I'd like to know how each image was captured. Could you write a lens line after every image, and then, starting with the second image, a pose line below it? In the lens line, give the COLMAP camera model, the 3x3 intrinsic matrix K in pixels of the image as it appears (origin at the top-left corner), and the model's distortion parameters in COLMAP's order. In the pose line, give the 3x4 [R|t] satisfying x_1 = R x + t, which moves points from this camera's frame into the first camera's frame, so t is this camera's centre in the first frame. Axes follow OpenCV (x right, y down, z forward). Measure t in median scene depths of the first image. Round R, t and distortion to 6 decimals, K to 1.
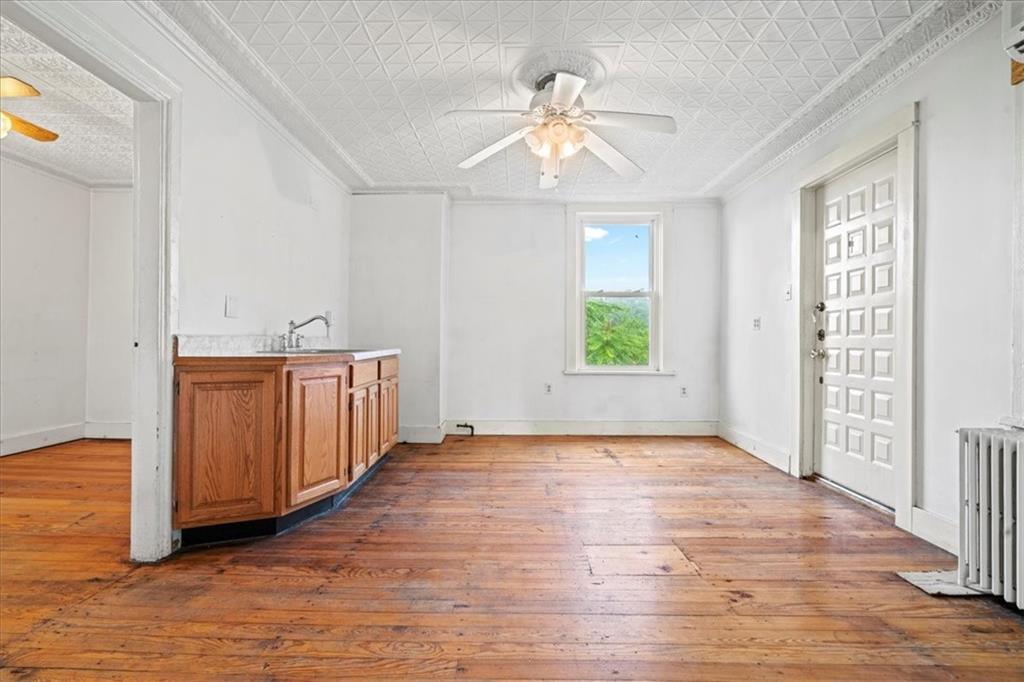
lens RADIAL K [[464.5, 0, 514.9], [0, 464.5, 339.2], [0, 0, 1]] dist [-0.013935, 0.000997]
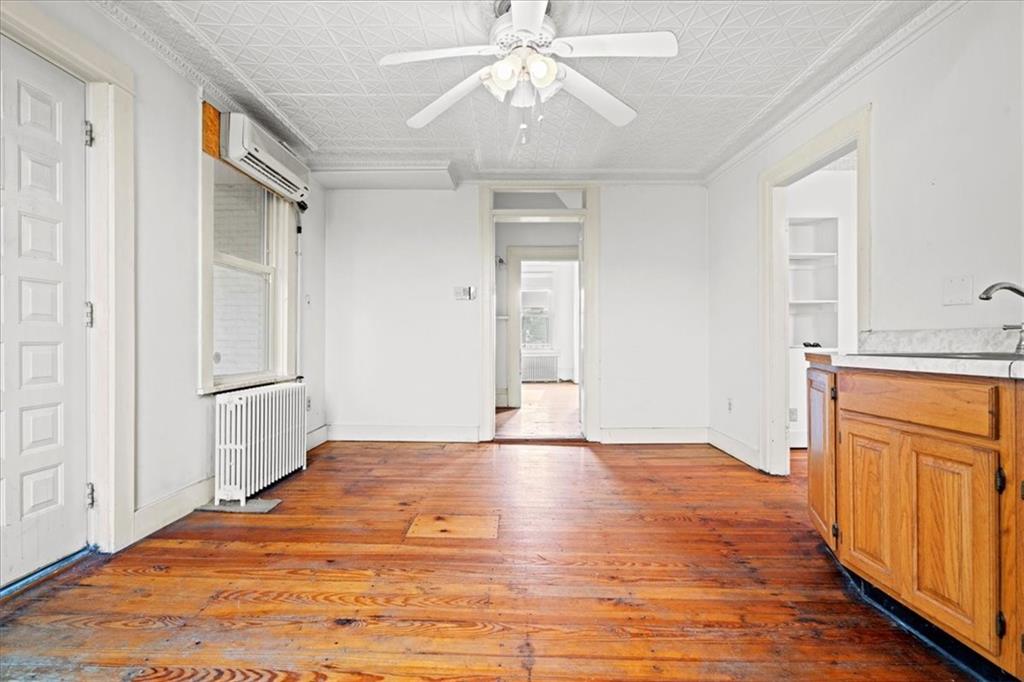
lens RADIAL K [[464.5, 0, 507.1], [0, 464.5, 340.2], [0, 0, 1]] dist [-0.013935, 0.000997]
pose [[-0.999988, -0.004847, -0.000668, 0.119543], [-0.004846, 0.999987, -0.001426, 0.016117], [0.000675, -0.001422, -0.999999, 1.858224]]
